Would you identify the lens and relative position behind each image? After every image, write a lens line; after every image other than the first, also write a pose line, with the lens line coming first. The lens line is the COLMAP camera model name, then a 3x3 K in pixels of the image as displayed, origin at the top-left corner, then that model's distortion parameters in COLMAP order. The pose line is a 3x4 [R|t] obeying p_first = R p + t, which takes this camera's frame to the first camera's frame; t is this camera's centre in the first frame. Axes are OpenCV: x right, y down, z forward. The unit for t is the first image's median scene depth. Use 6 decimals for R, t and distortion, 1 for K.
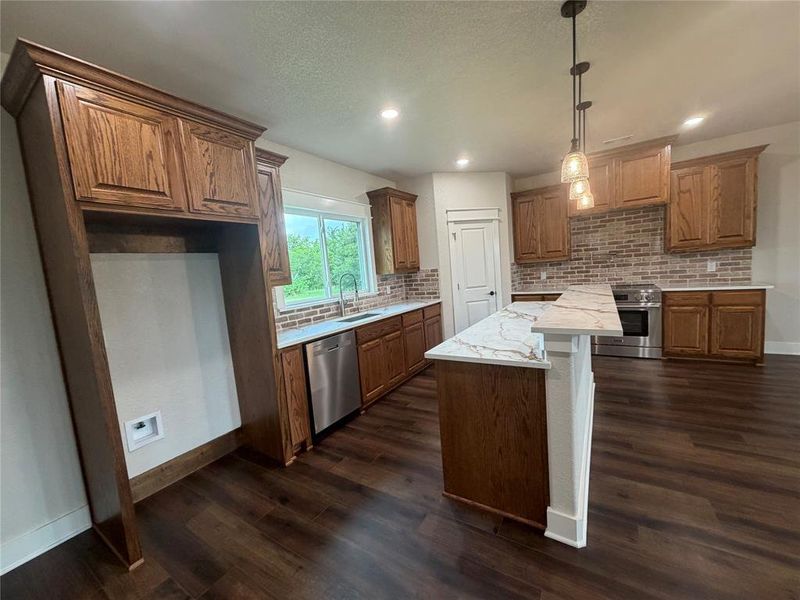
lens RADIAL K [[318.5, 0, 399.1], [0, 318.5, 300.3], [0, 0, 1]] dist [0.000339, 0.000433]
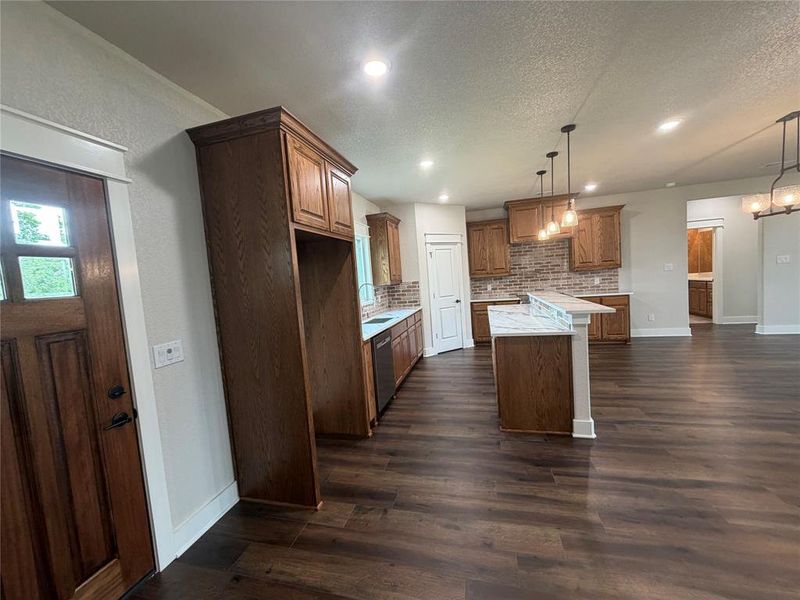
lens RADIAL K [[318.5, 0, 399.1], [0, 318.5, 300.3], [0, 0, 1]] dist [0.000339, 0.000433]
pose [[0.953342, -0.010772, 0.301701, -0.350757], [0.026276, 0.998531, -0.047378, 0.031562], [-0.300748, 0.053095, 0.952225, -0.134954]]
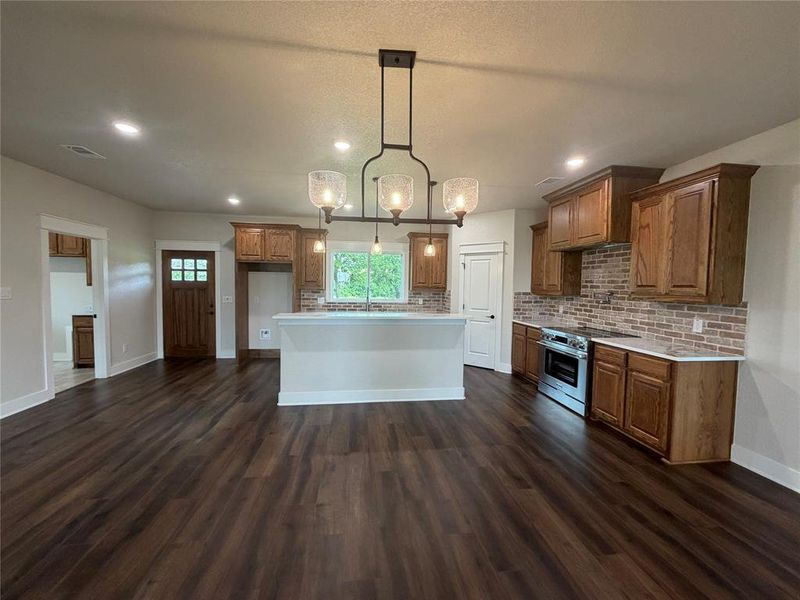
lens RADIAL K [[318.5, 0, 399.1], [0, 318.5, 300.3], [0, 0, 1]] dist [0.000339, 0.000433]
pose [[0.643212, 0.127008, -0.755081, 1.075986], [-0.141710, 0.988857, 0.045616, -0.098957], [0.752461, 0.077662, 0.654043, 0.011911]]
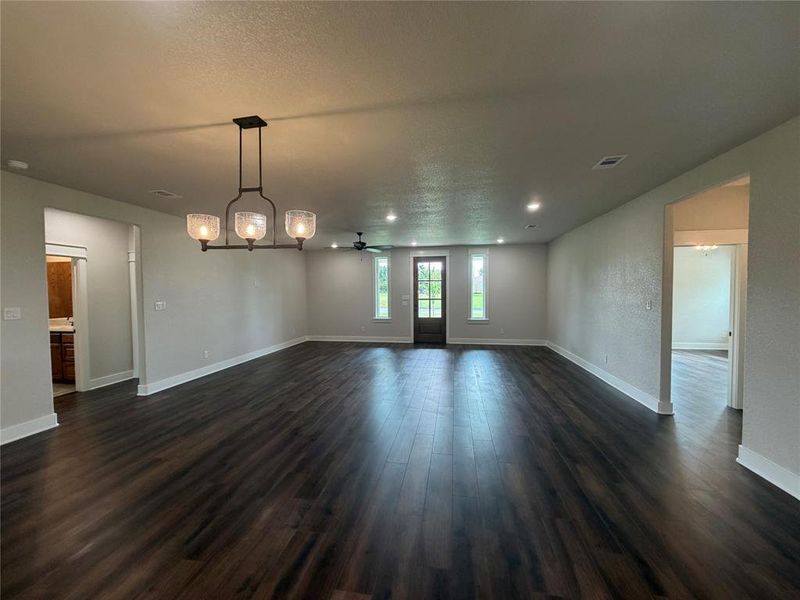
lens RADIAL K [[318.5, 0, 399.1], [0, 318.5, 300.3], [0, 0, 1]] dist [0.000339, 0.000433]
pose [[-0.375037, 0.053580, 0.925460, 0.133278], [0.127053, 0.991878, -0.005938, -0.058010], [-0.918262, 0.115356, -0.378798, 0.269713]]
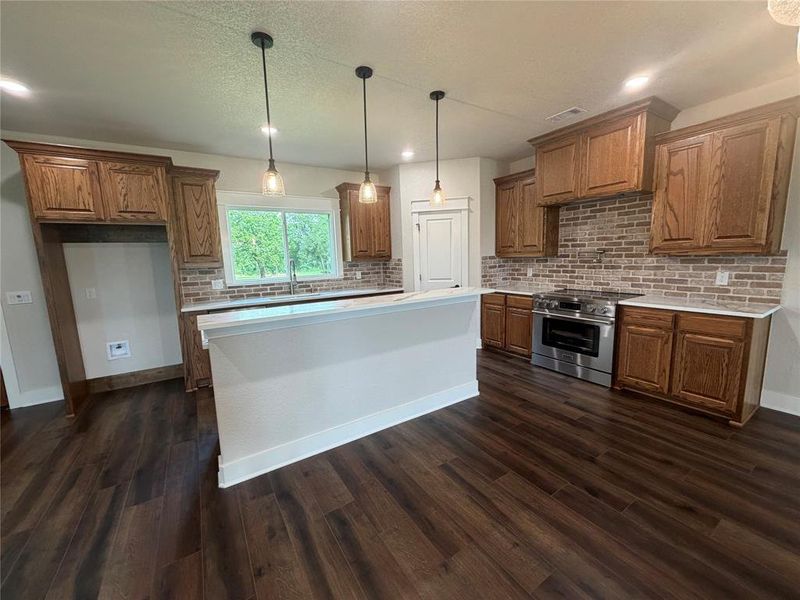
lens RADIAL K [[318.5, 0, 399.1], [0, 318.5, 300.3], [0, 0, 1]] dist [0.000339, 0.000433]
pose [[0.906316, 0.109279, -0.408227, 0.619373], [-0.081152, 0.993014, 0.085653, -0.058754], [0.414736, -0.044500, 0.908853, 0.054795]]
